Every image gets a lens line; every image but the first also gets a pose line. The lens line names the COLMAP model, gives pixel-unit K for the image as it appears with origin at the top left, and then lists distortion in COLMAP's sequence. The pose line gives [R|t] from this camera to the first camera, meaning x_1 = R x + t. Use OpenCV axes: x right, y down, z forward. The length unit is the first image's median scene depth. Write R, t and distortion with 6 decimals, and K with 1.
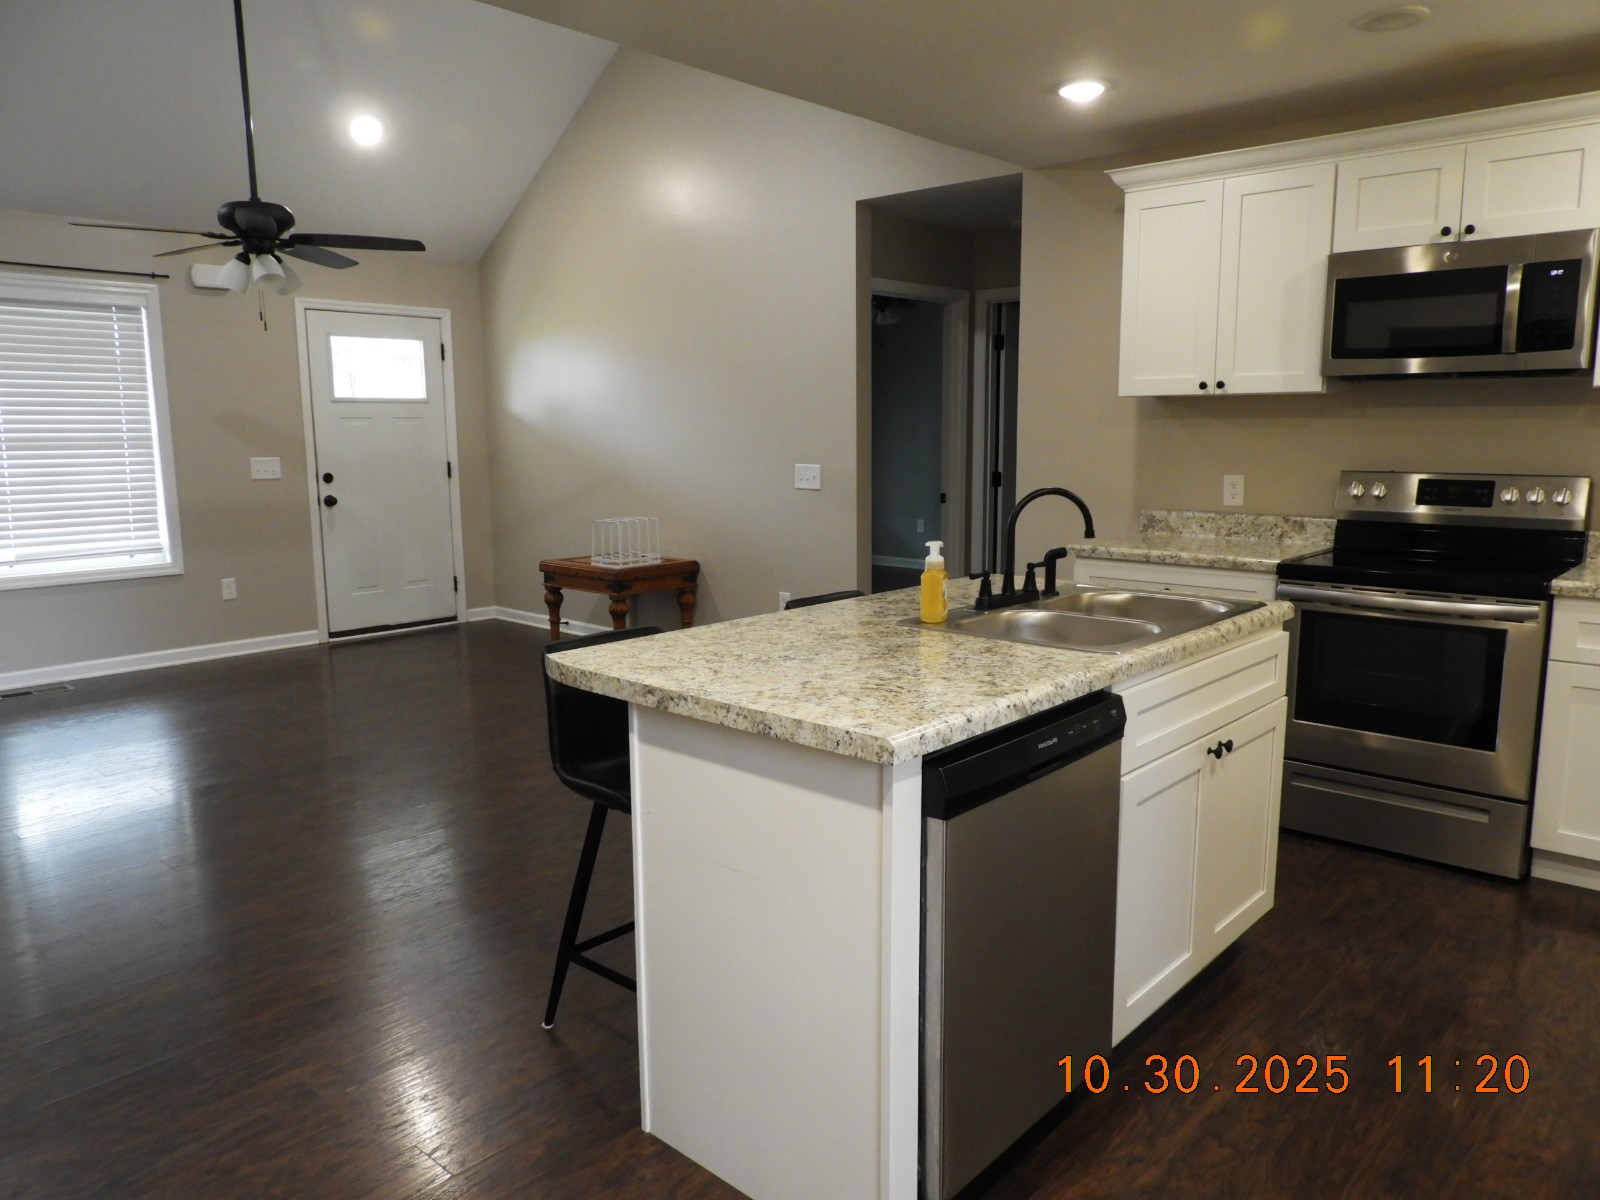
lens RADIAL K [[1131.8, 0, 803.1], [0, 1131.8, 599.5], [0, 0, 1]] dist [0.013940, -0.017524]
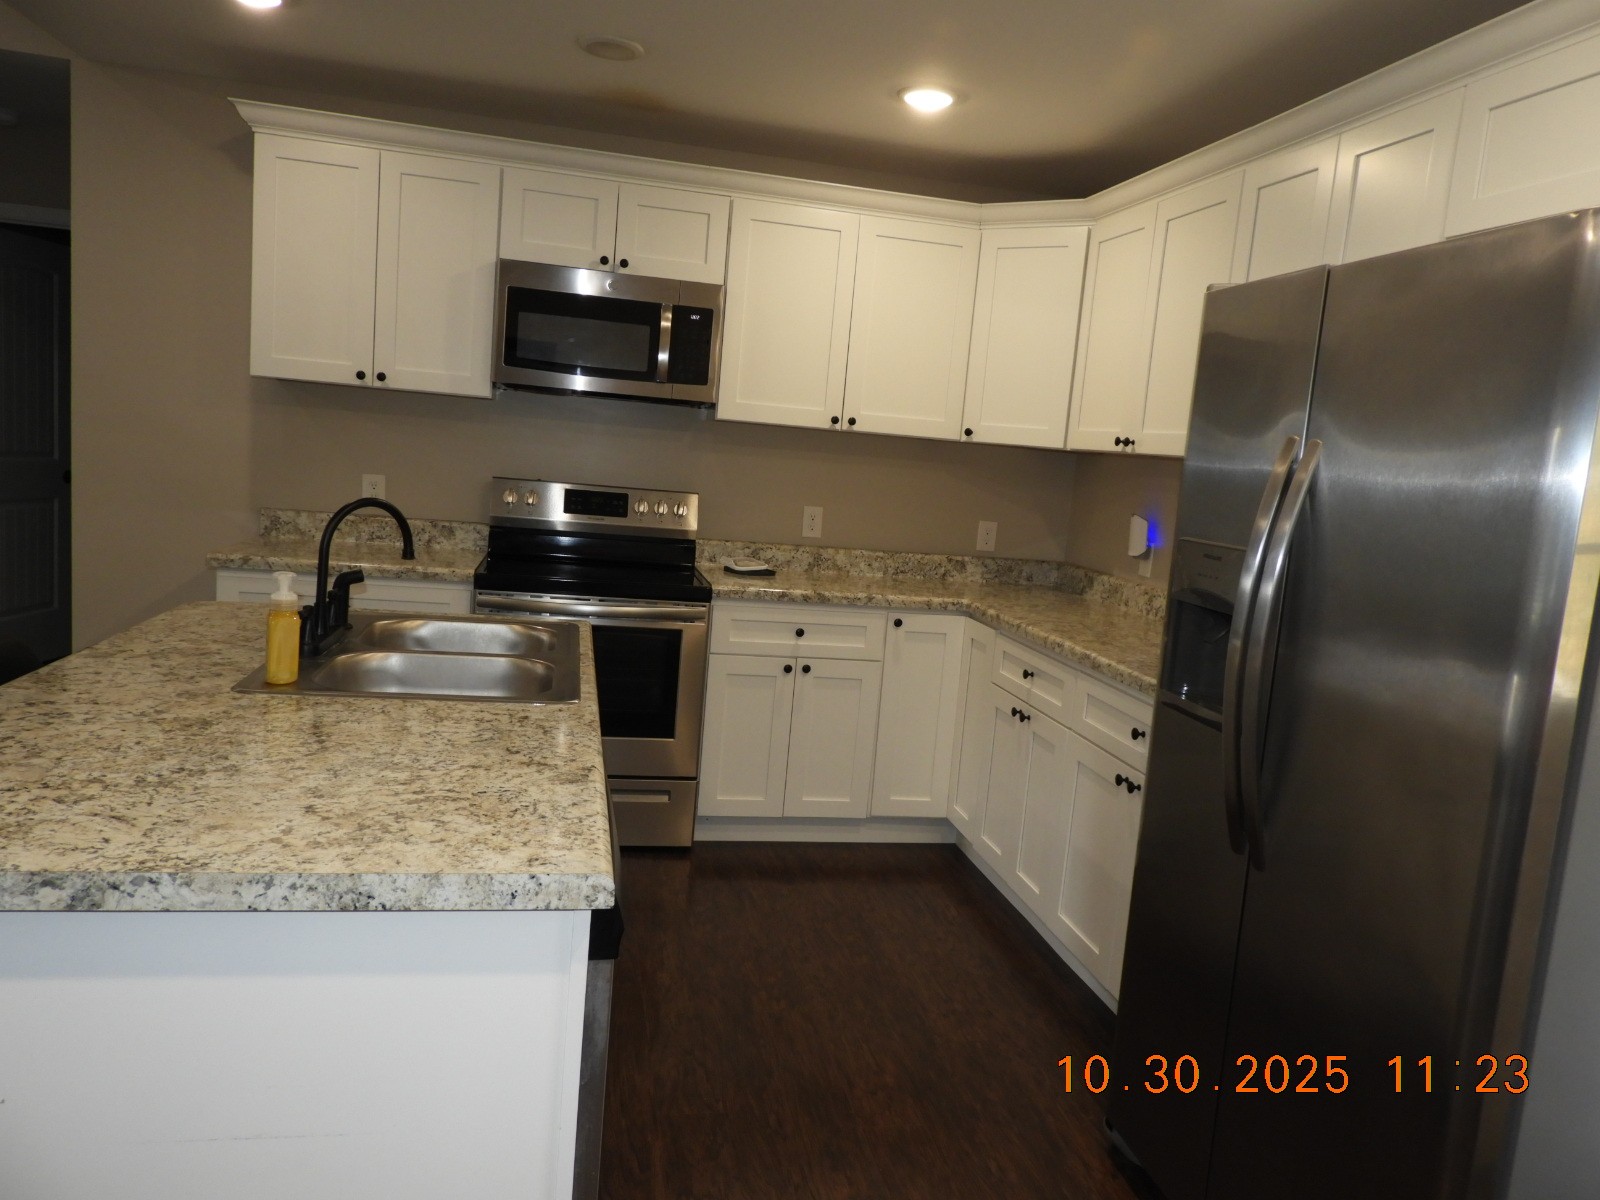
lens RADIAL K [[1134.6, 0, 802.0], [0, 1134.6, 599.1], [0, 0, 1]] dist [0.004721, 0.003437]
pose [[0.593900, -0.046858, 0.803173, -0.247343], [0.034695, 0.998865, 0.032621, -0.041924], [-0.803790, 0.008492, 0.594852, 0.268077]]
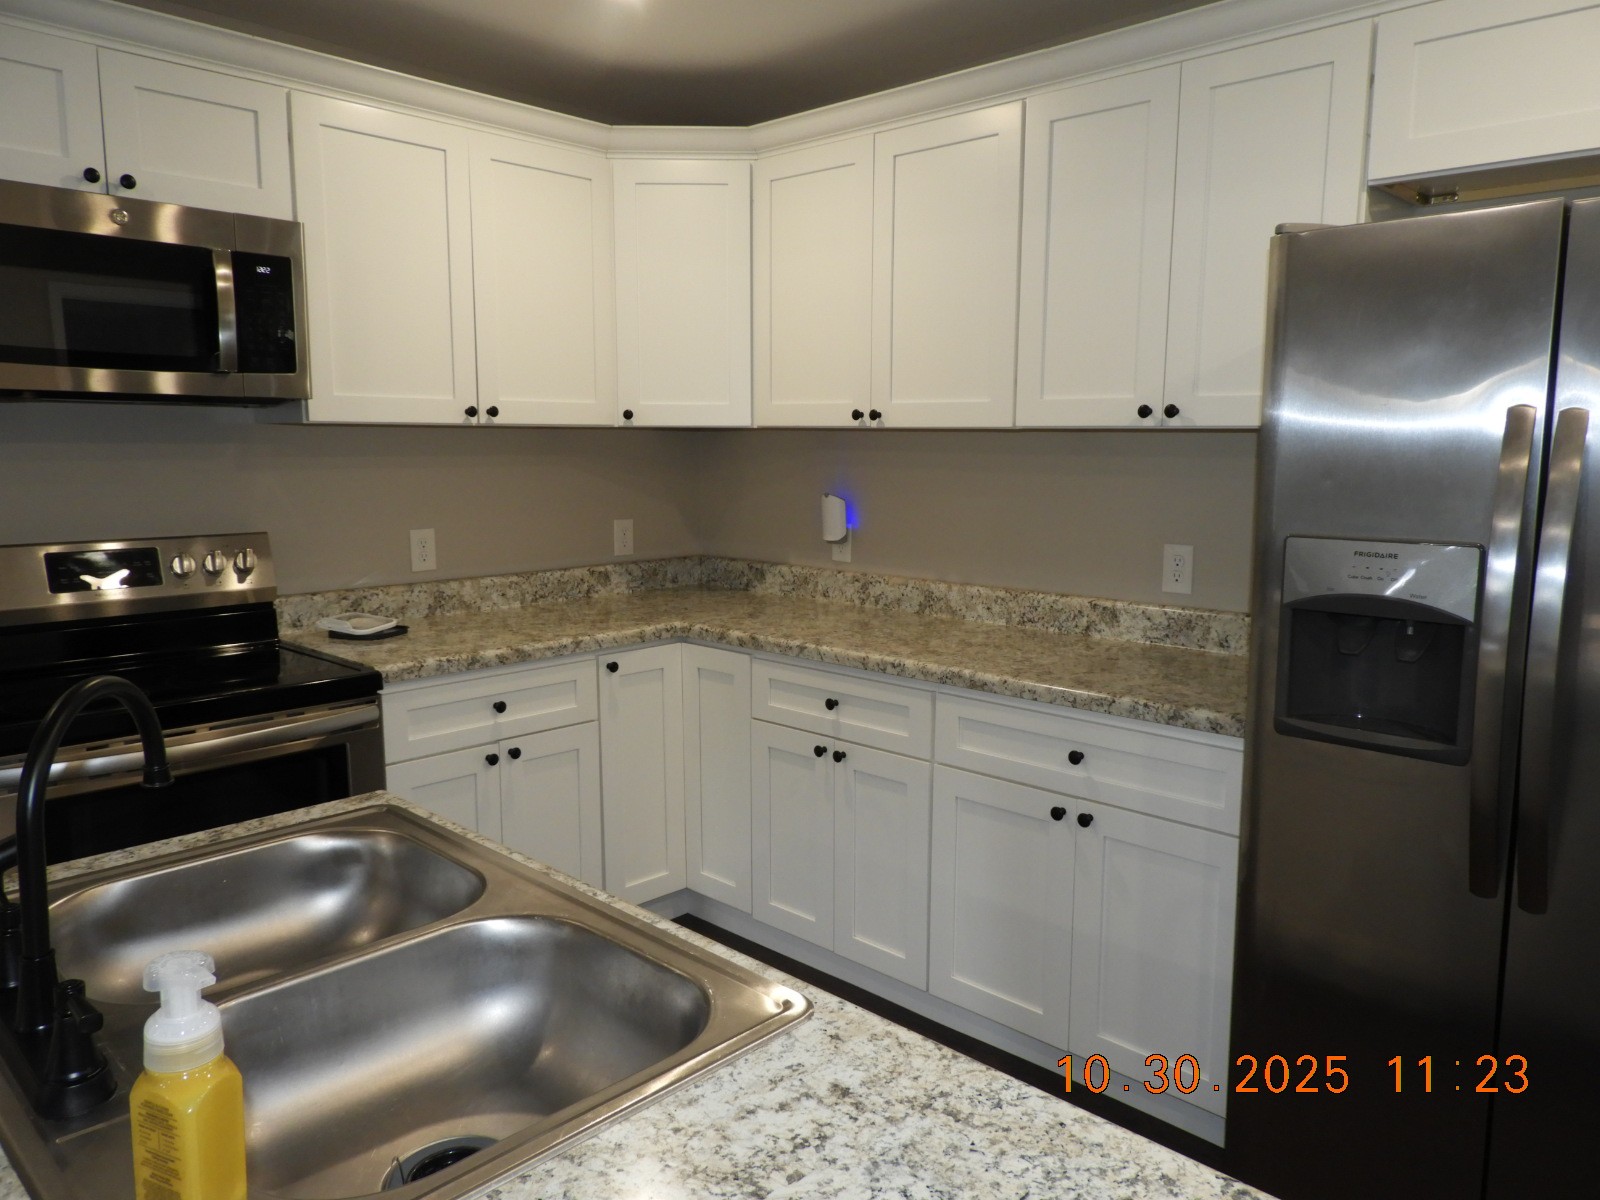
lens RADIAL K [[1134.6, 0, 802.0], [0, 1134.6, 599.1], [0, 0, 1]] dist [0.004721, 0.003437]
pose [[0.032853, -0.129873, 0.990986, -0.121963], [0.152270, 0.980597, 0.123463, -0.130995], [-0.987793, 0.146842, 0.051991, 0.747299]]
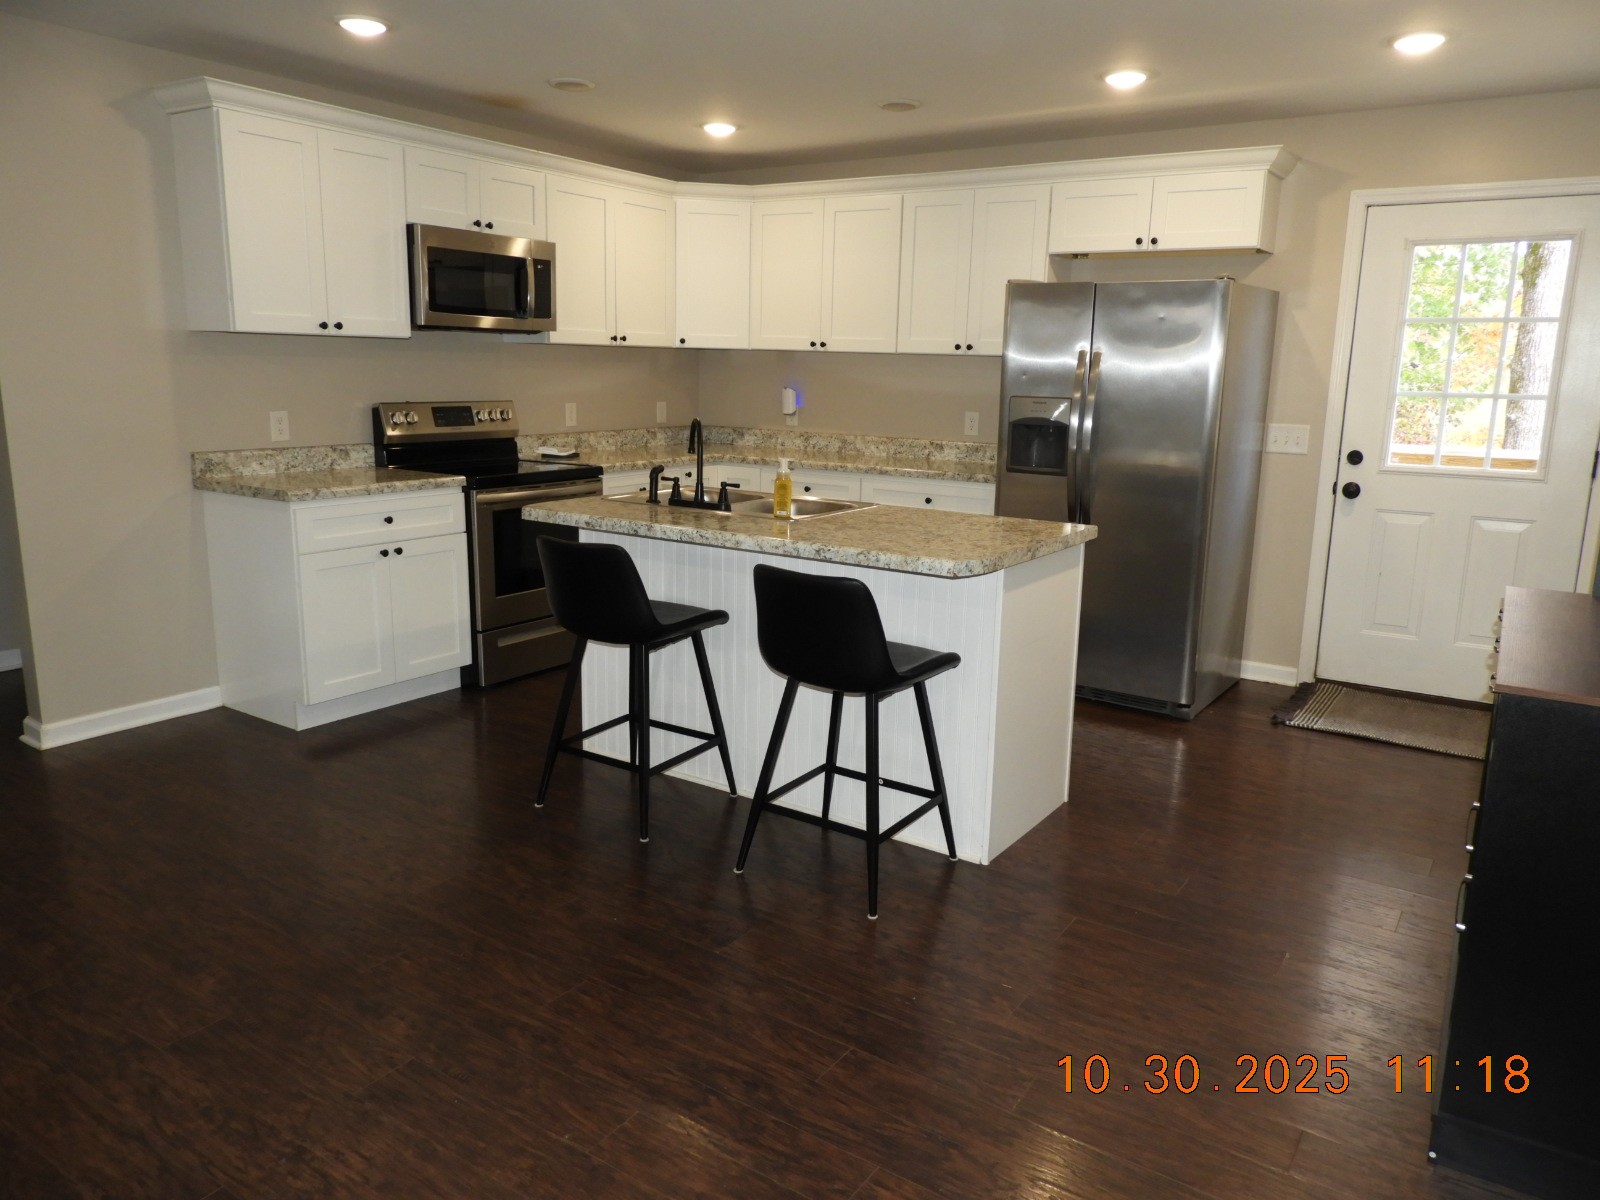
lens RADIAL K [[1134.6, 0, 802.0], [0, 1134.6, 599.1], [0, 0, 1]] dist [0.004721, 0.003437]
pose [[-0.137342, -0.198895, 0.970349, -1.131530], [0.133470, 0.966982, 0.217096, -0.163830], [-0.981490, 0.159329, -0.106261, 1.039109]]
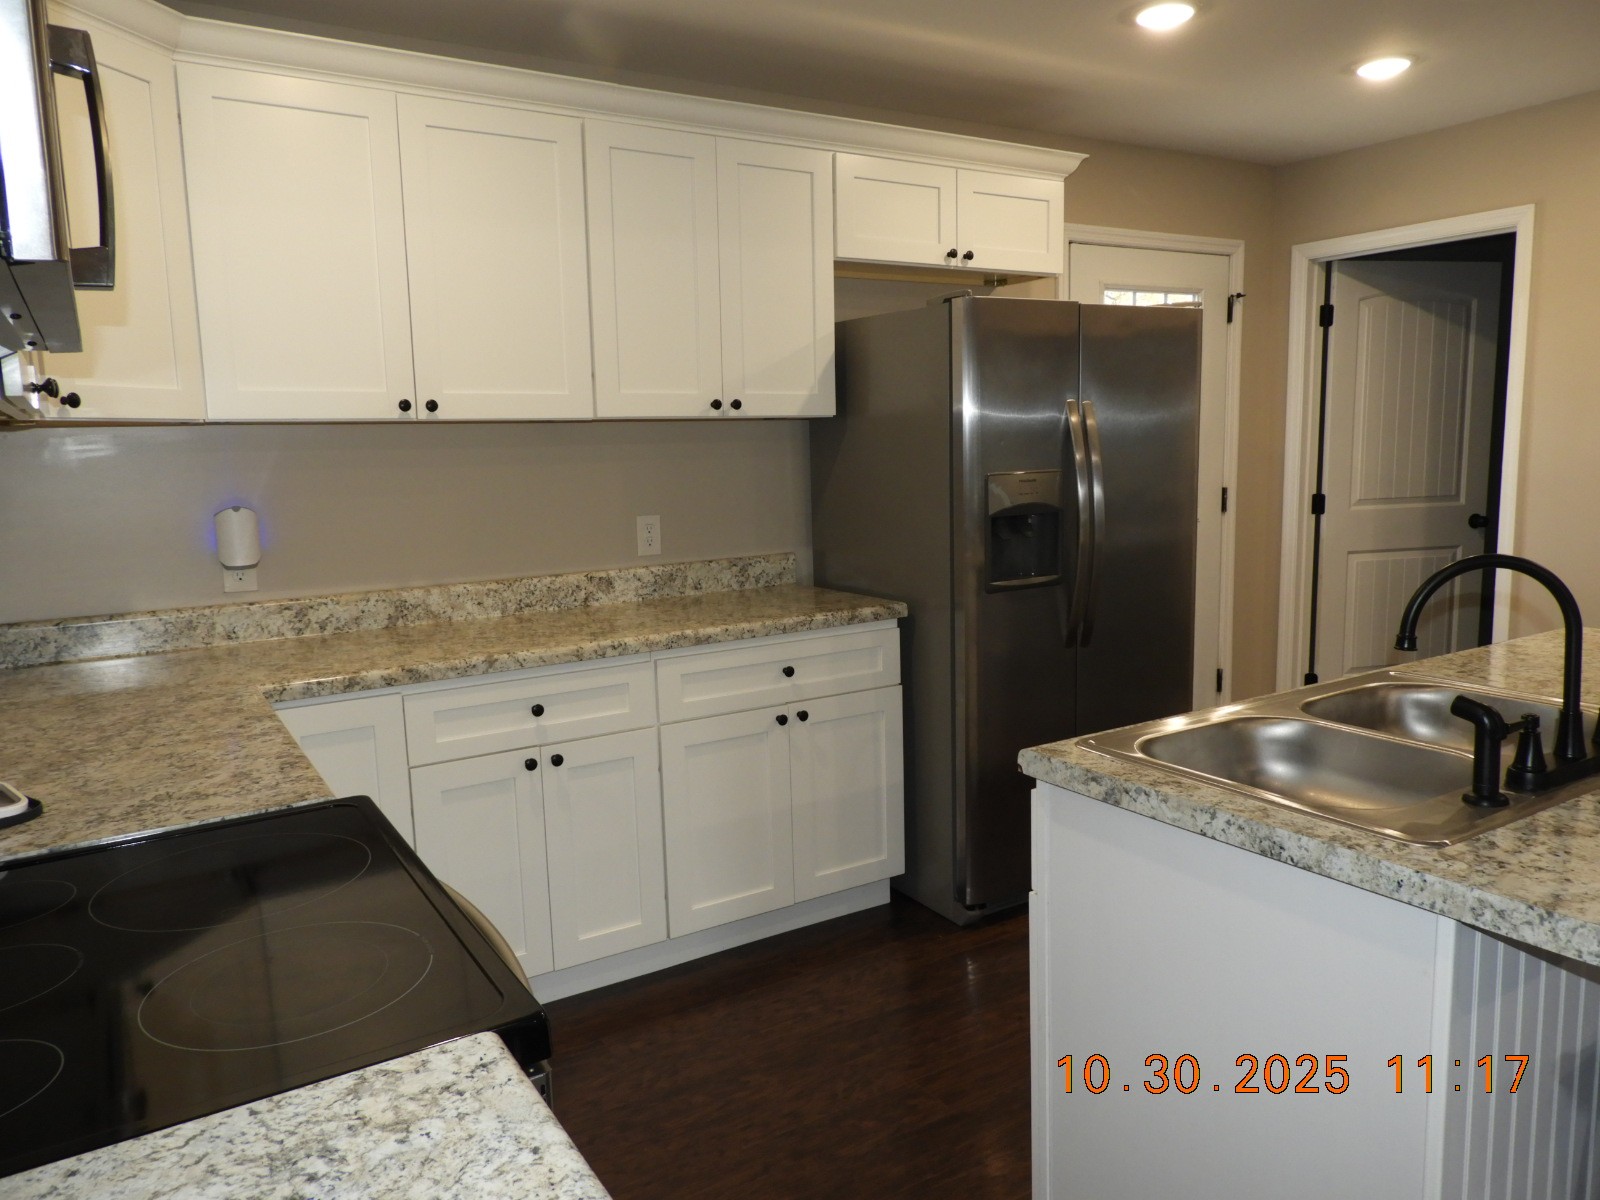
lens RADIAL K [[1131.8, 0, 803.1], [0, 1131.8, 599.5], [0, 0, 1]] dist [0.013940, -0.017524]
pose [[-0.960246, -0.005335, 0.279103, 0.375736], [0.077599, 0.955310, 0.285237, -0.251082], [-0.268152, 0.295556, -0.916919, 1.554051]]
